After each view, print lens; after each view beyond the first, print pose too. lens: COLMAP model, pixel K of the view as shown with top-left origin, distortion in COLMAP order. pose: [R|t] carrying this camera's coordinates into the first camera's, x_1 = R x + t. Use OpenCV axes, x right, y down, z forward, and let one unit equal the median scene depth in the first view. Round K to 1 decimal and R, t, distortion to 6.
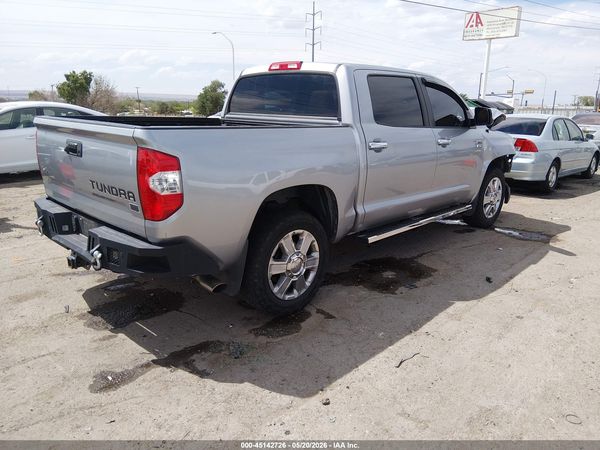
lens RADIAL K [[456.6, 0, 300.0], [0, 456.6, 225.0], [0, 0, 1]] dist [0.107230, -0.194701]
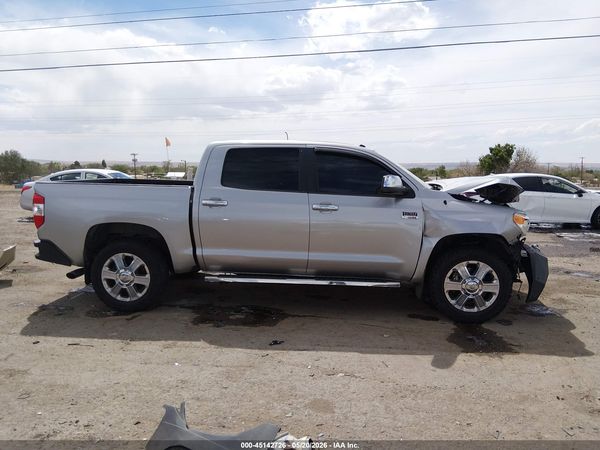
lens RADIAL K [[456.6, 0, 300.0], [0, 456.6, 225.0], [0, 0, 1]] dist [0.107230, -0.194701]
pose [[0.618225, 0.082848, -0.781623, 1.220104], [-0.196917, 0.979041, -0.051978, -0.090485], [0.760935, 0.186049, 0.621582, 0.397200]]
